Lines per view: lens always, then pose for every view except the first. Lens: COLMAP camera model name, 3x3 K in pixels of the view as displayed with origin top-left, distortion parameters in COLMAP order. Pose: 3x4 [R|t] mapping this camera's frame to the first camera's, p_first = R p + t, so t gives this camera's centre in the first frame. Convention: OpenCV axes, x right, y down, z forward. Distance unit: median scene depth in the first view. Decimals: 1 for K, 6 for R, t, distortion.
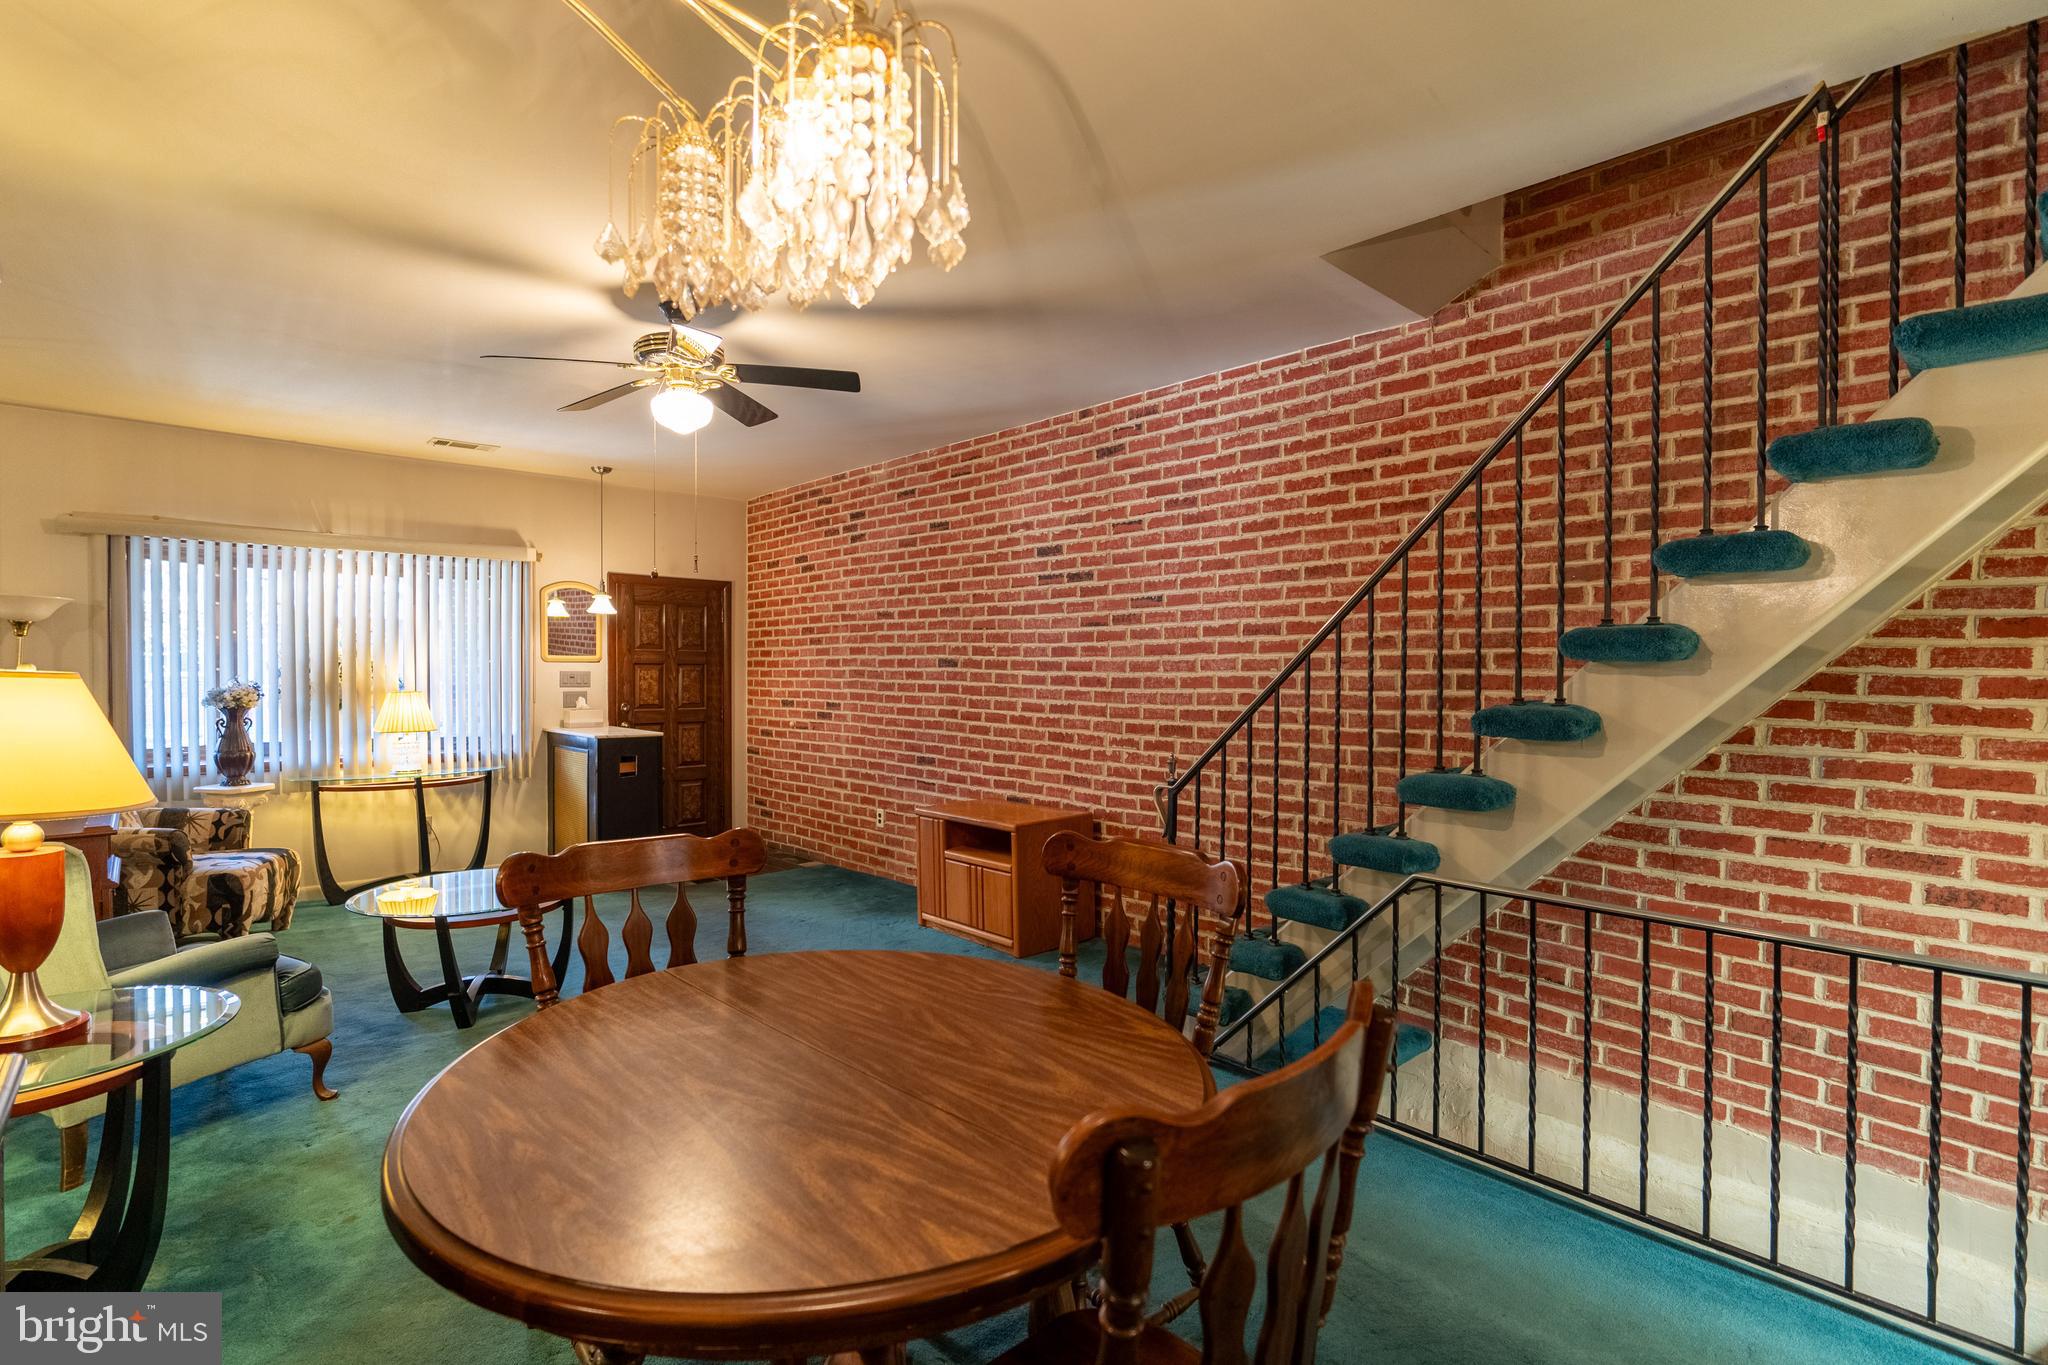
lens RADIAL K [[950.8, 0, 1020.5], [0, 950.8, 685.4], [0, 0, 1]] dist [-0.012518, 0.000839]
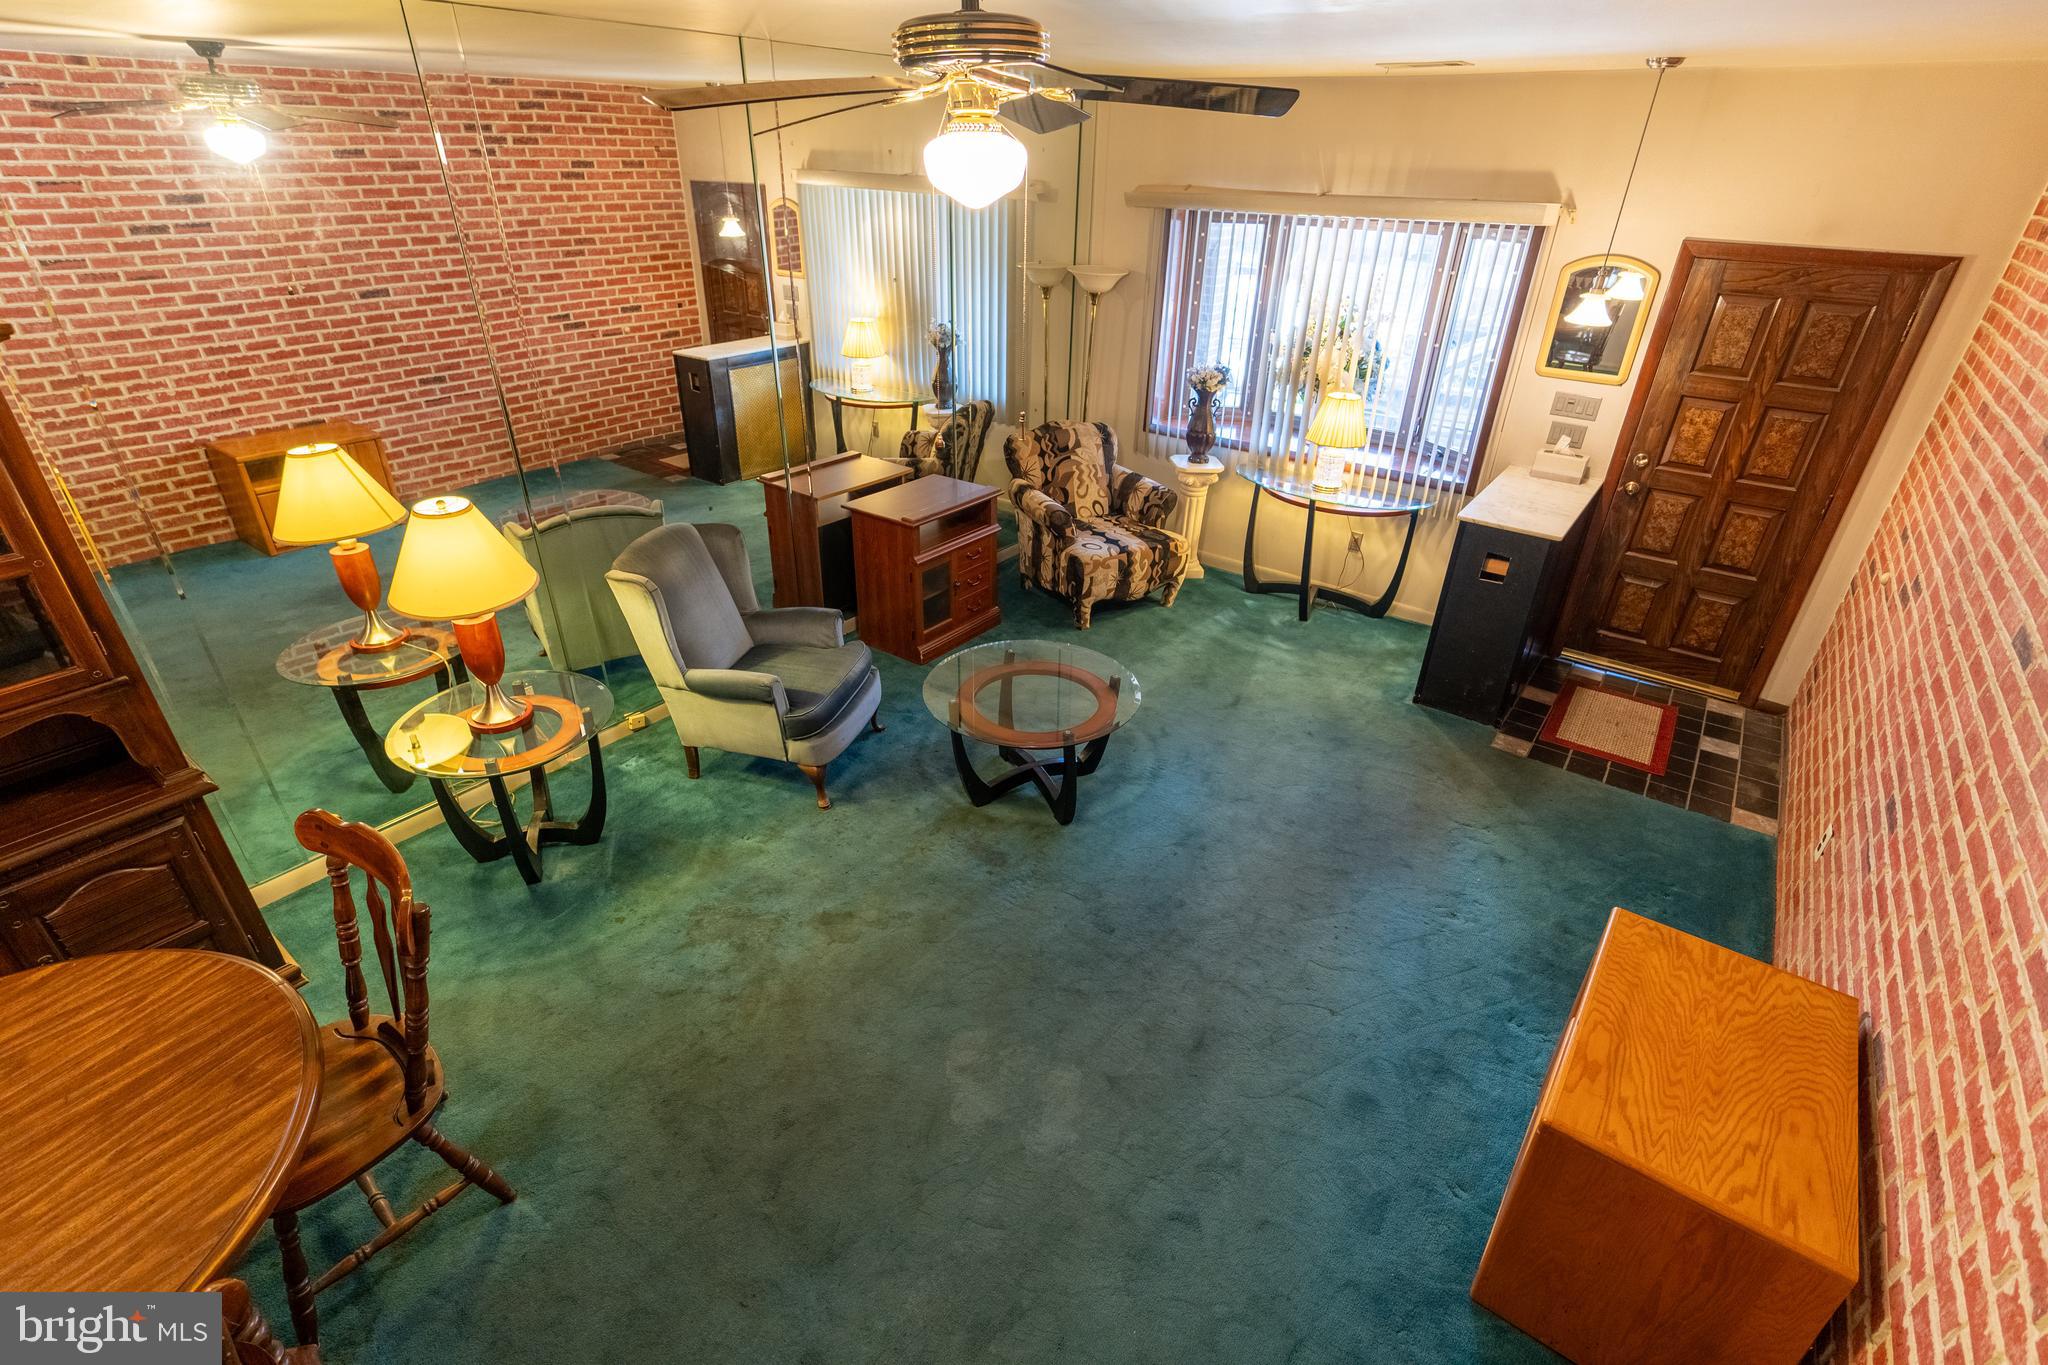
lens RADIAL K [[950.8, 0, 1017.9], [0, 950.8, 679.7], [0, 0, 1]] dist [-0.012518, 0.000839]
pose [[0.175852, 0.478321, -0.860398, 0.160703], [-0.030465, 0.876244, 0.480904, -0.158491], [0.983945, -0.058356, 0.168661, 0.484003]]
